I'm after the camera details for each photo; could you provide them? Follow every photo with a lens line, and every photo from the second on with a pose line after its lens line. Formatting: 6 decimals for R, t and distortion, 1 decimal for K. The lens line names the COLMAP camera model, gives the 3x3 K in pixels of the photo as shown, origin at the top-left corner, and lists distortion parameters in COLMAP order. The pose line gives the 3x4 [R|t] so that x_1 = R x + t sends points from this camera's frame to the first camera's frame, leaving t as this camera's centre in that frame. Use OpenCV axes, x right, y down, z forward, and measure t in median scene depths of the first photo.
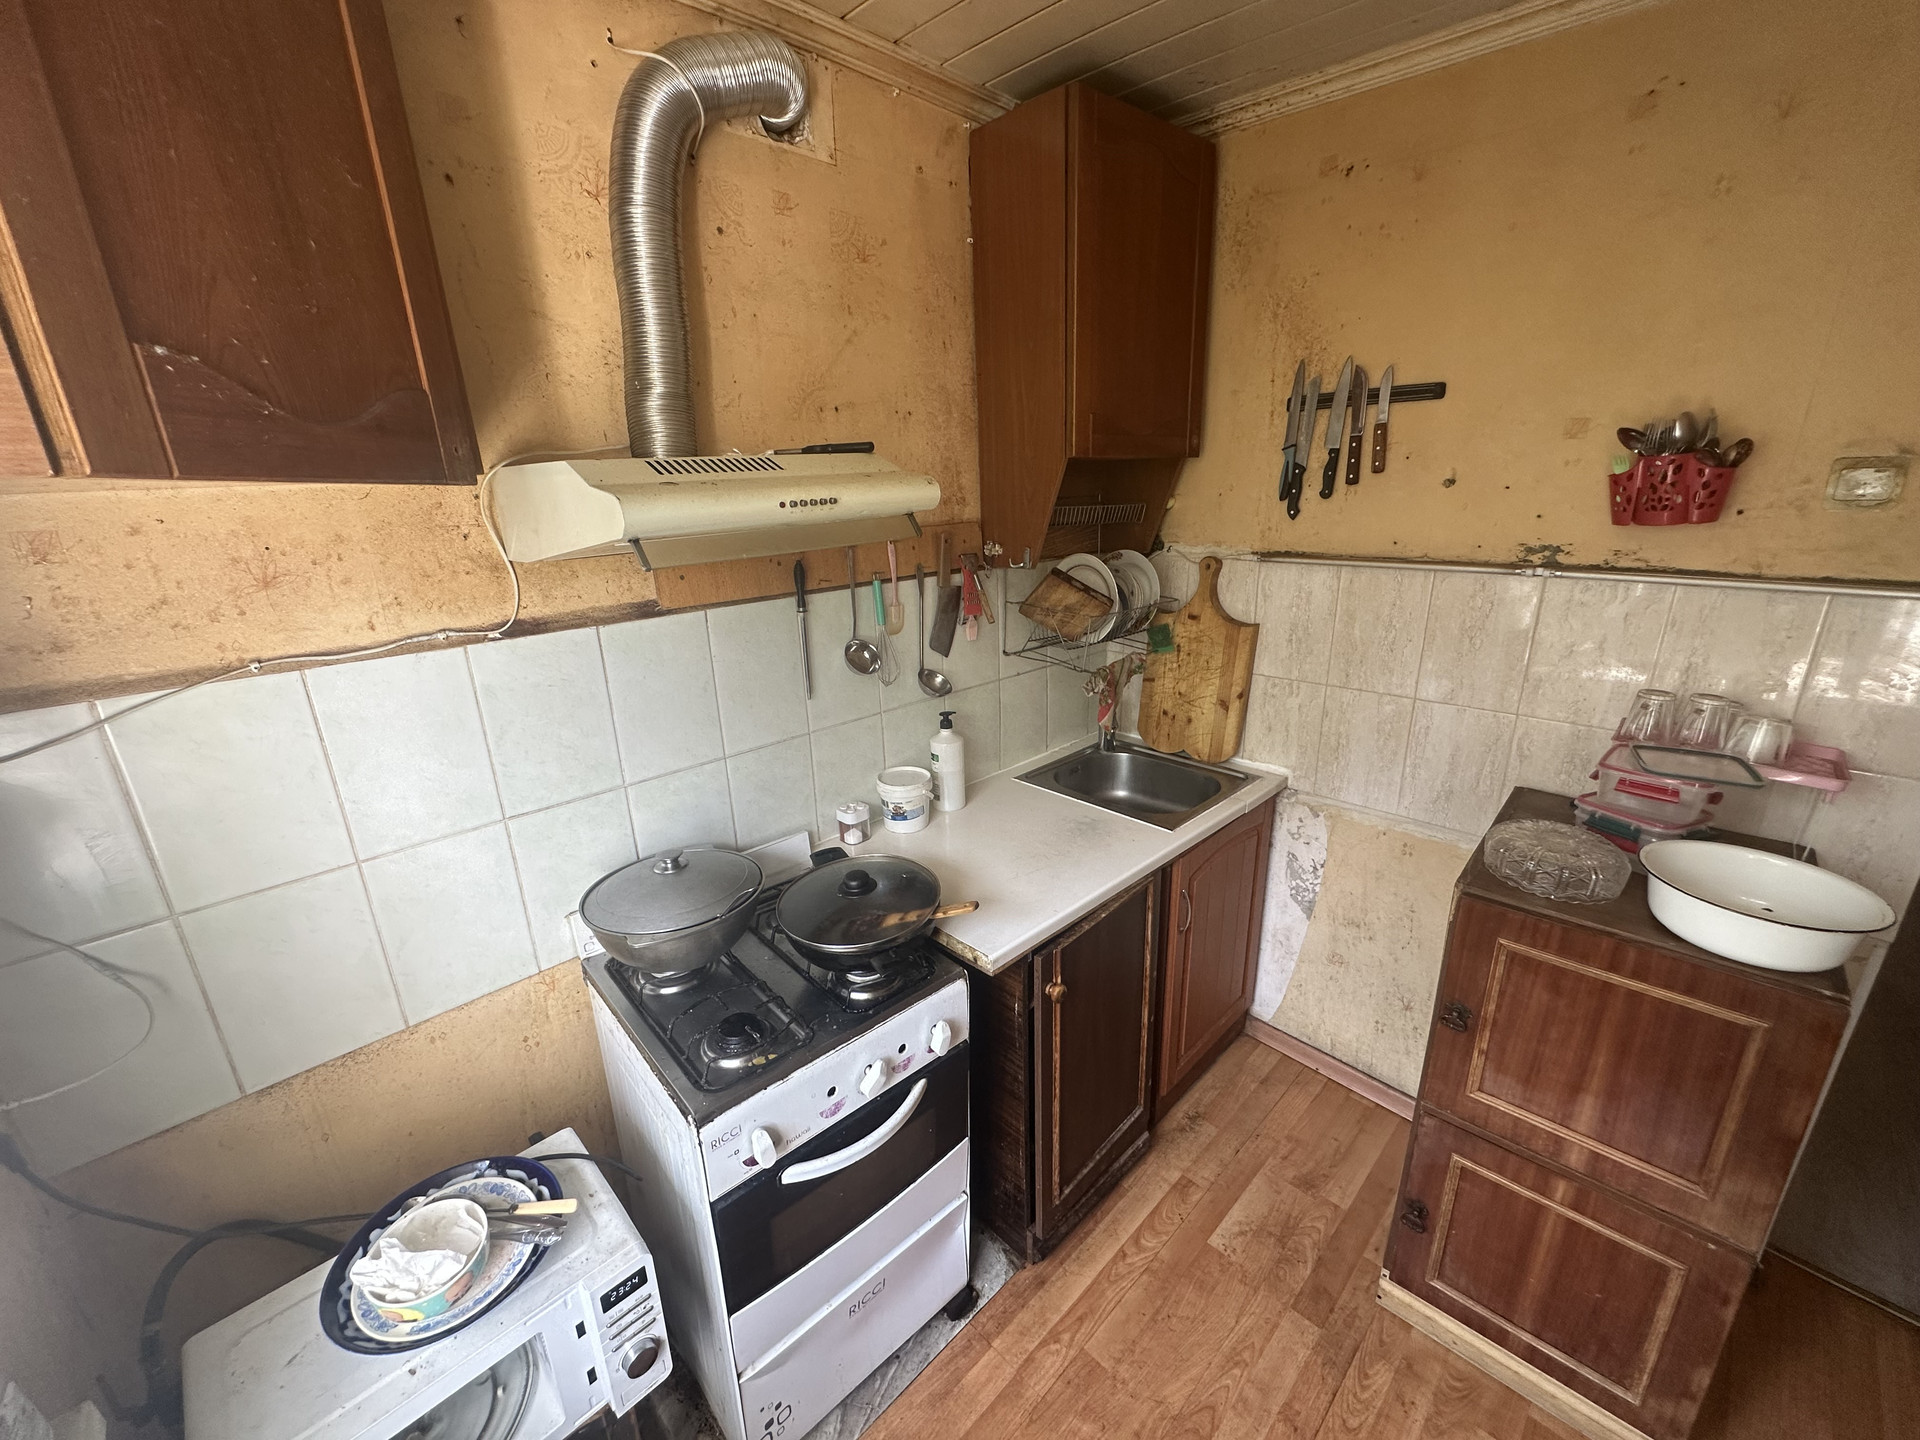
lens RADIAL K [[767.6, 0, 957.0], [0, 767.6, 721.1], [0, 0, 1]] dist [-0.003428, 0.000785]
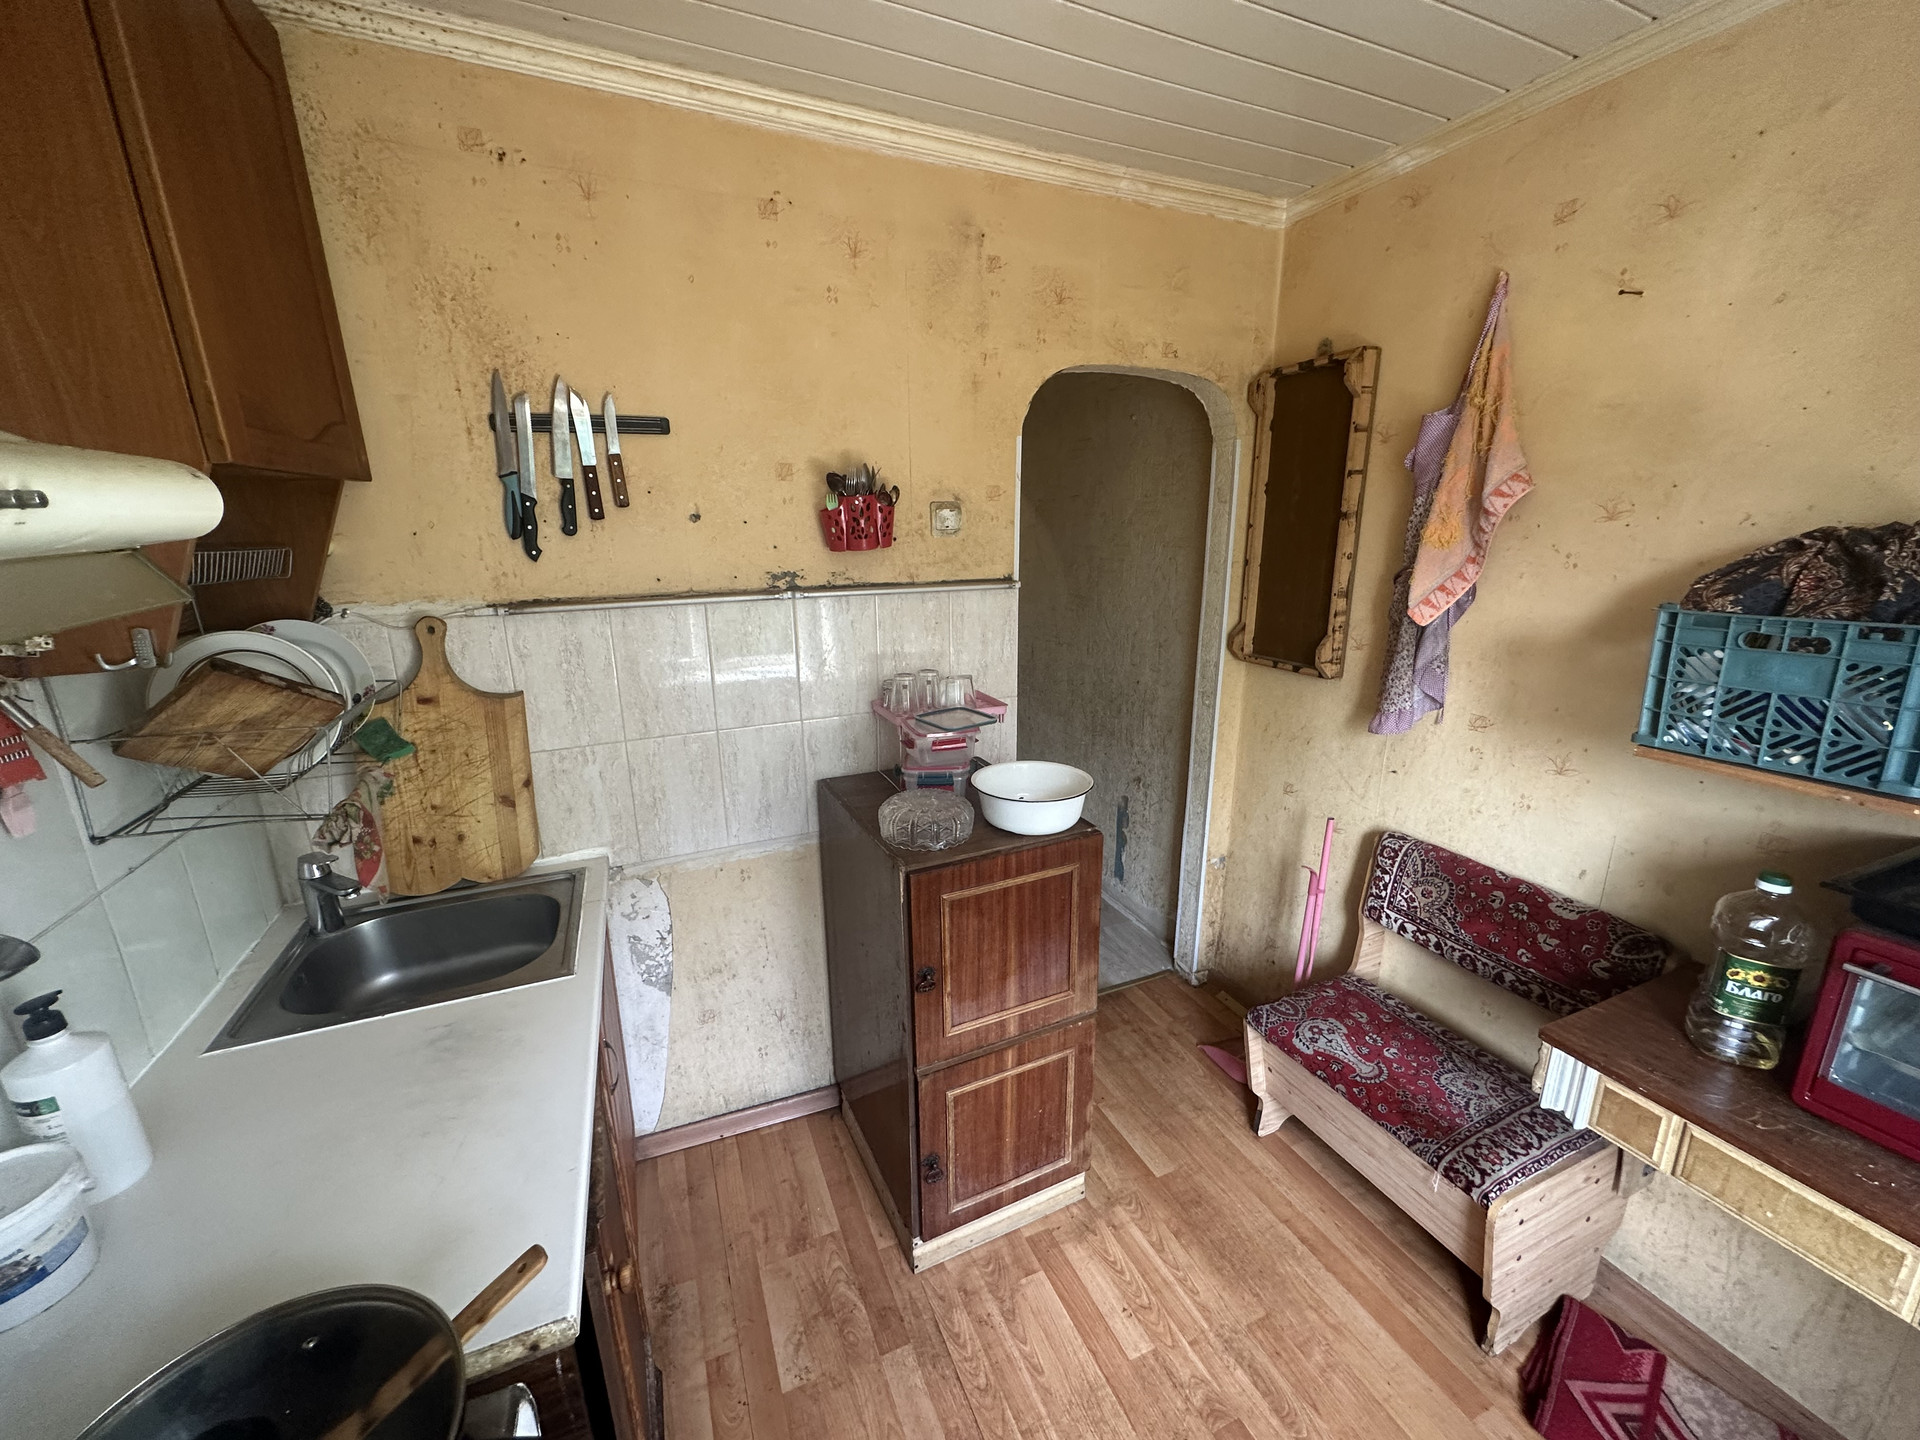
lens RADIAL K [[767.6, 0, 957.0], [0, 767.6, 721.1], [0, 0, 1]] dist [-0.003428, 0.000785]
pose [[0.362229, -0.221046, 0.905499, -0.227519], [0.283839, 0.951493, 0.118728, -0.081668], [-0.887820, 0.214009, 0.407400, 0.356300]]
